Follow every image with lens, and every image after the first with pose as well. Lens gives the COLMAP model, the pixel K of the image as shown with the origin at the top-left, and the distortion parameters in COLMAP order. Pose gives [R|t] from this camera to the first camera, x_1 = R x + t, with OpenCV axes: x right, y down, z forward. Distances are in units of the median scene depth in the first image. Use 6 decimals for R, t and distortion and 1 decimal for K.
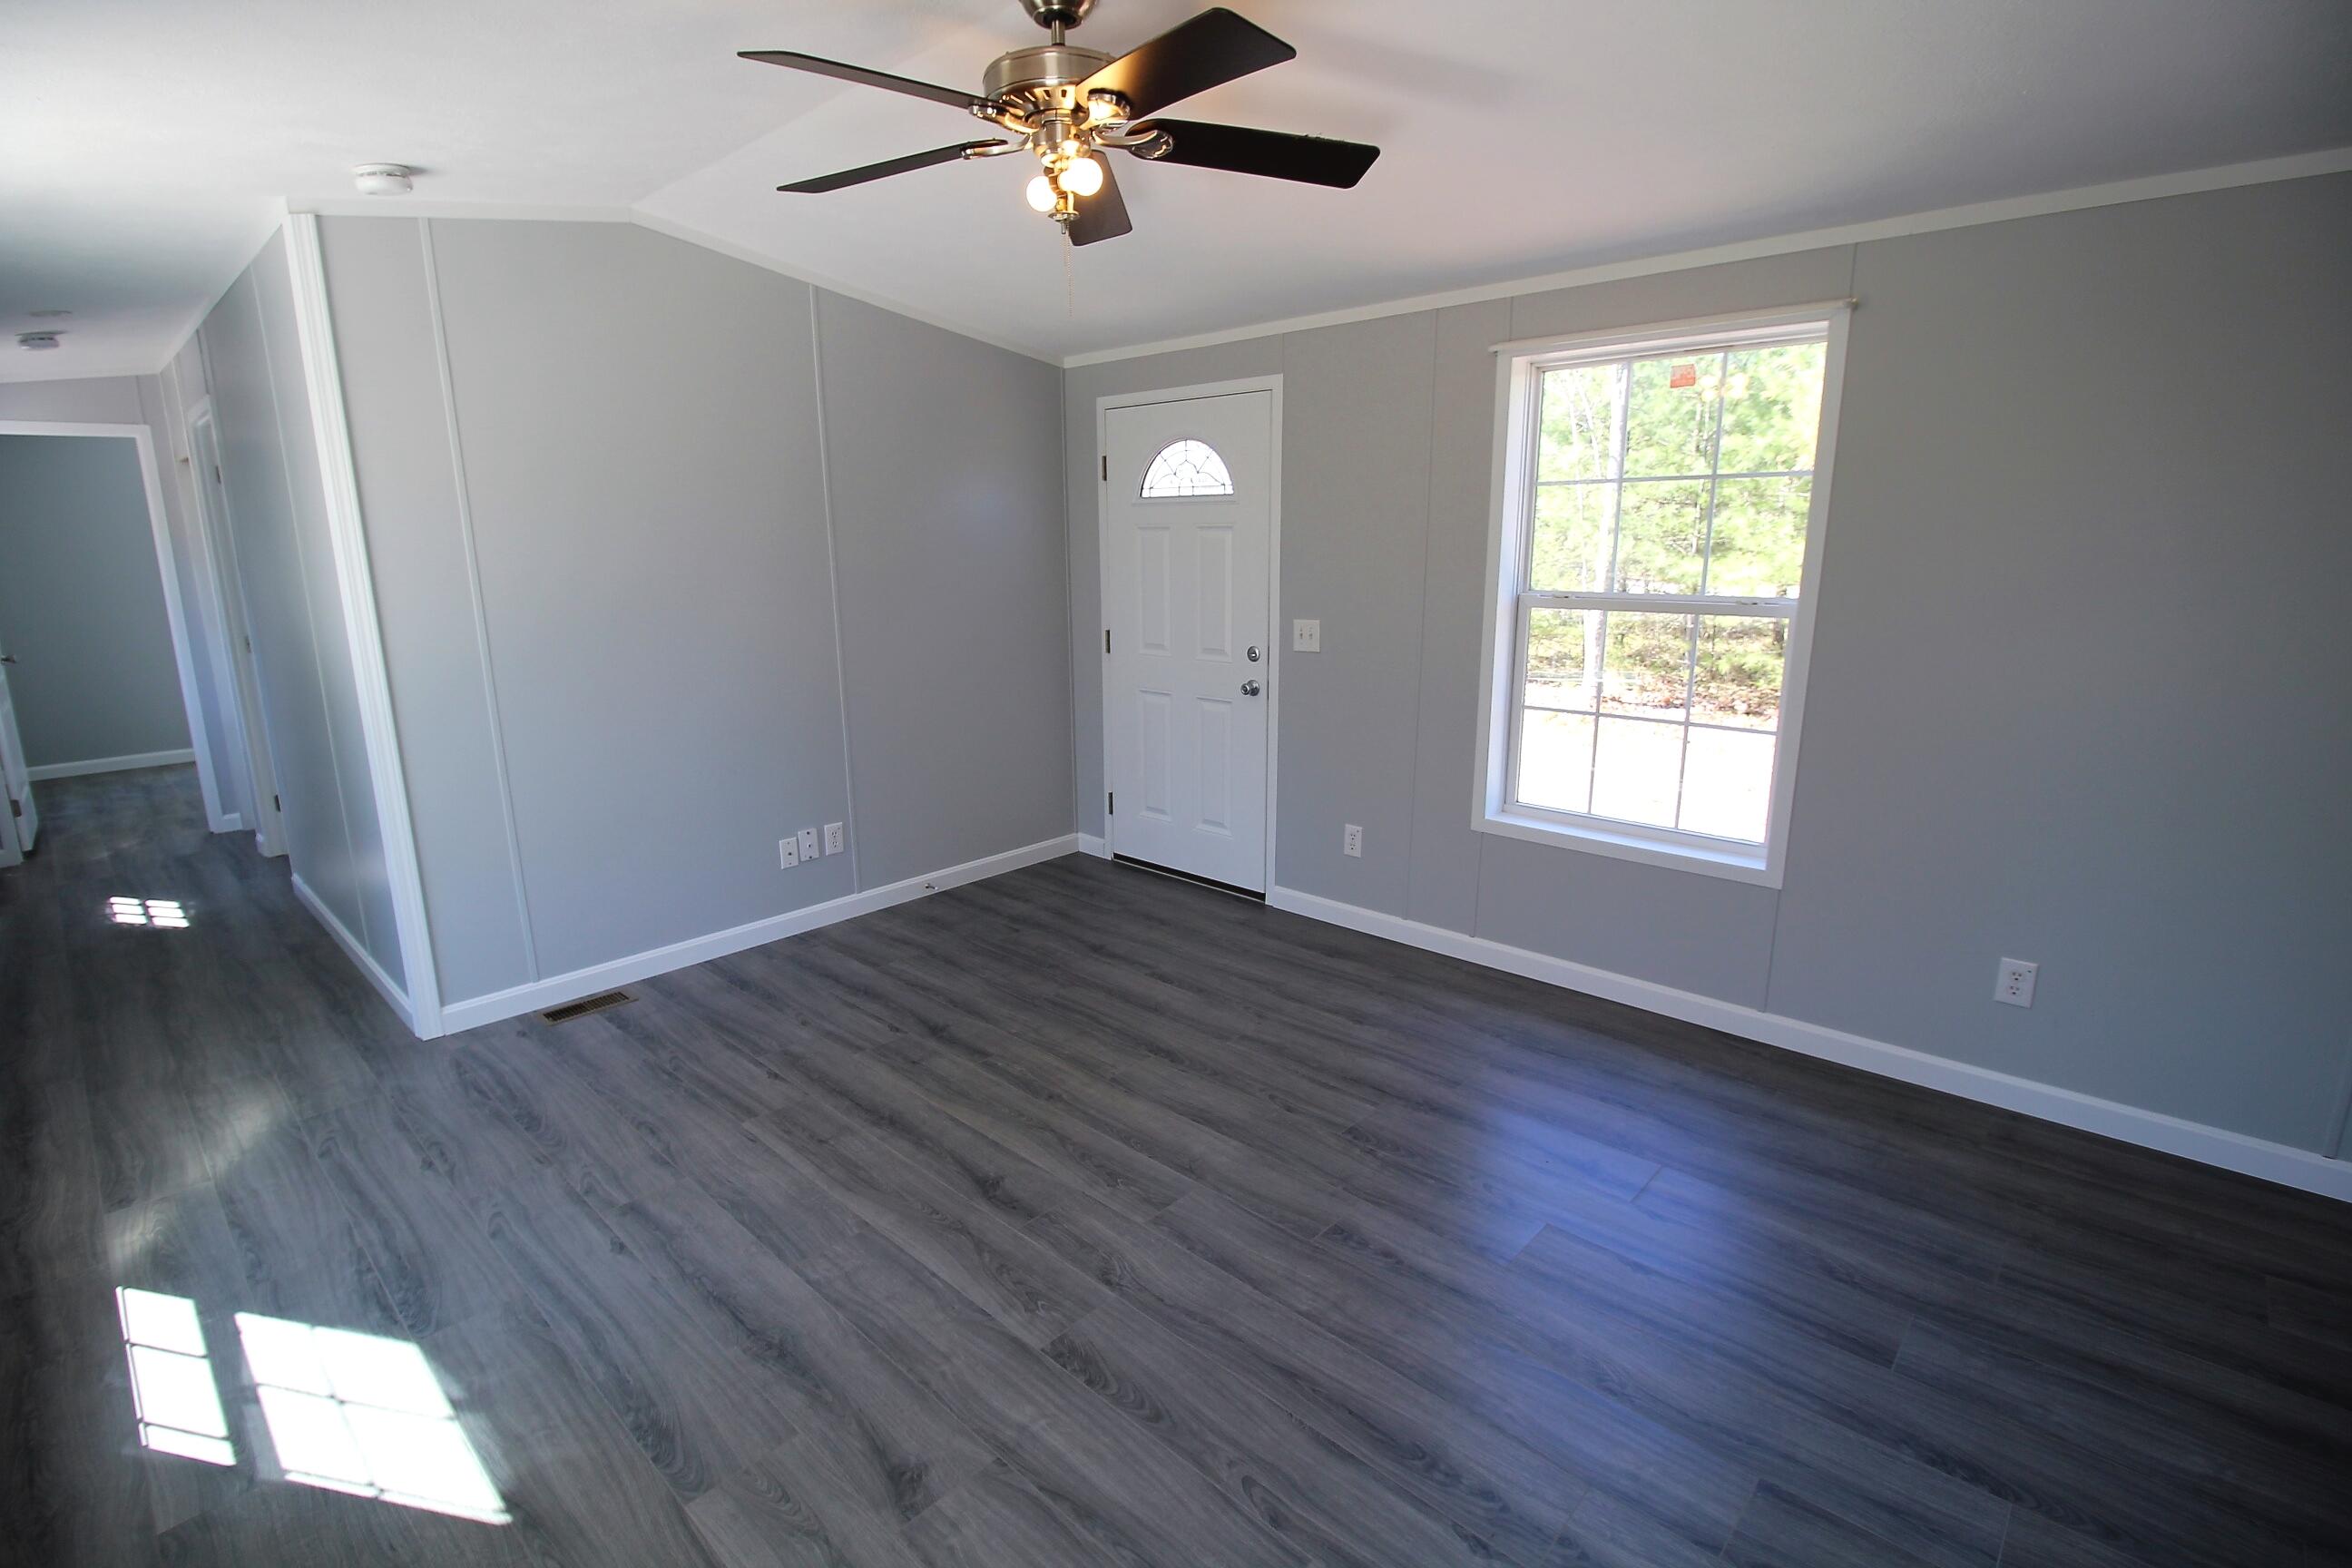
lens RADIAL K [[1091.7, 0, 1175.7], [0, 1091.7, 779.5], [0, 0, 1]] dist [-0.013784, -0.002372]
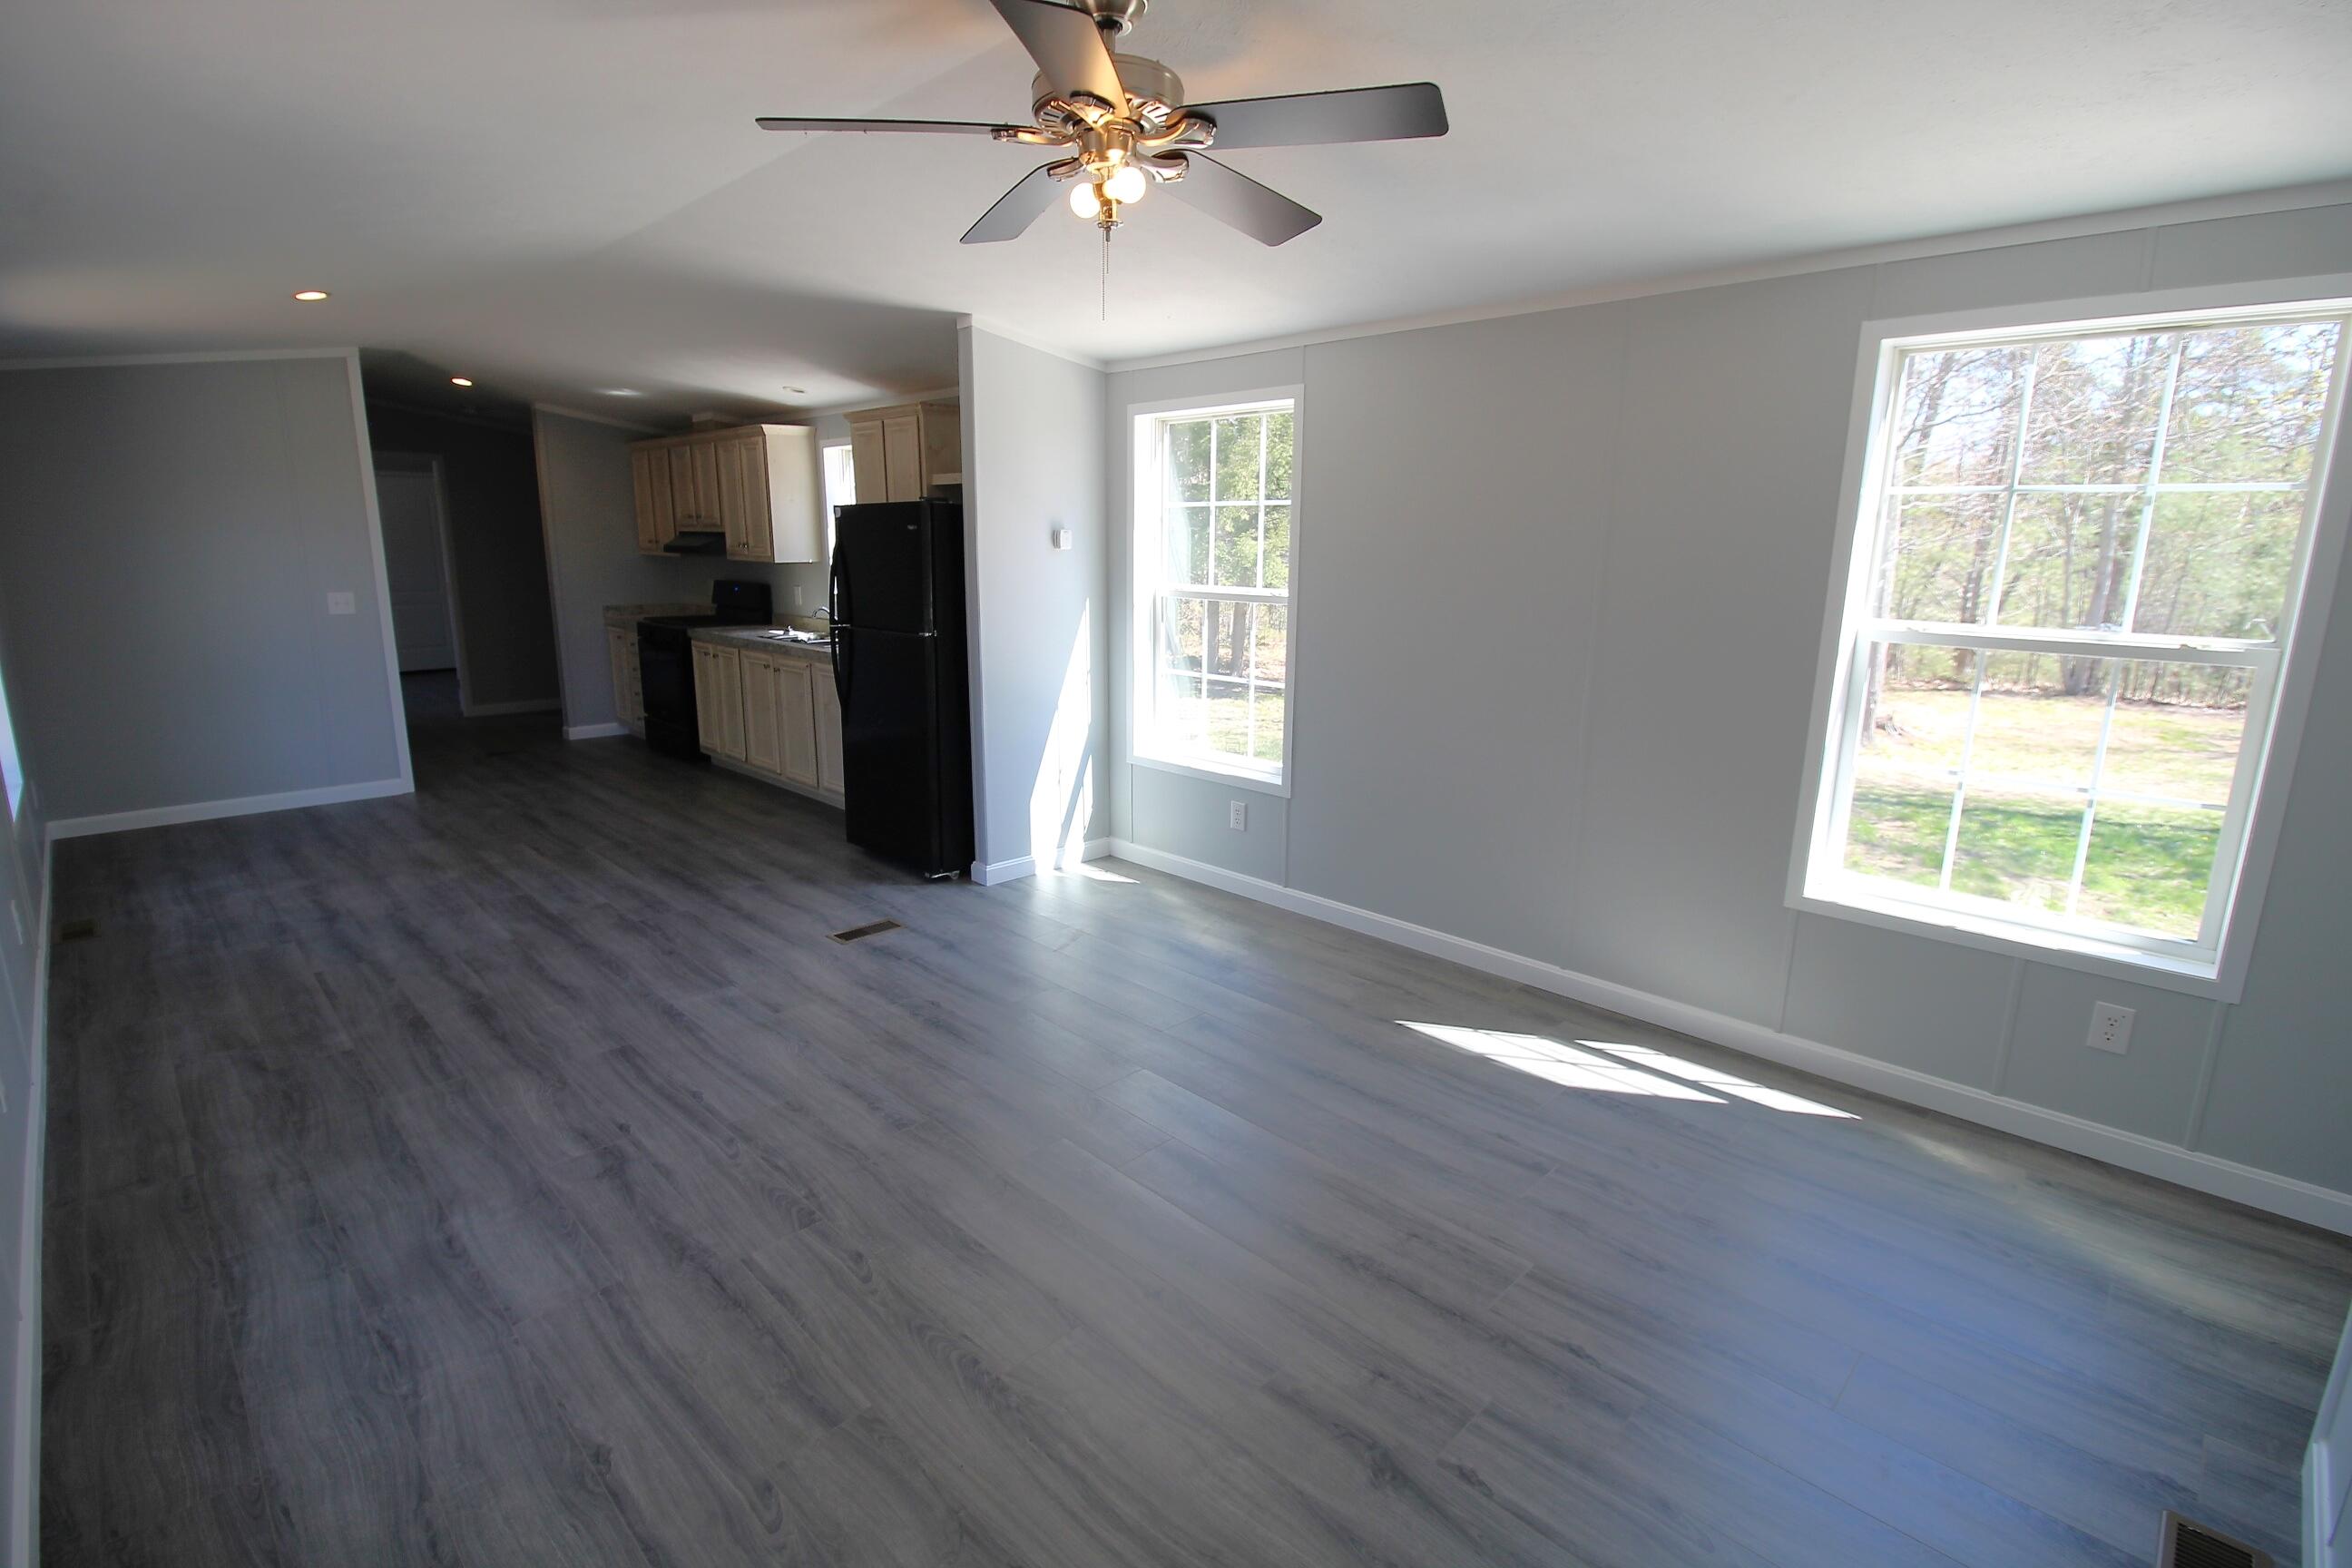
lens RADIAL K [[1091.7, 0, 1176.2], [0, 1091.7, 781.4], [0, 0, 1]] dist [-0.013784, -0.002372]
pose [[-0.999596, -0.004341, 0.028105, -0.147991], [0.007882, 0.907274, 0.420466, -0.343899], [-0.027324, 0.420518, -0.906873, 1.545420]]
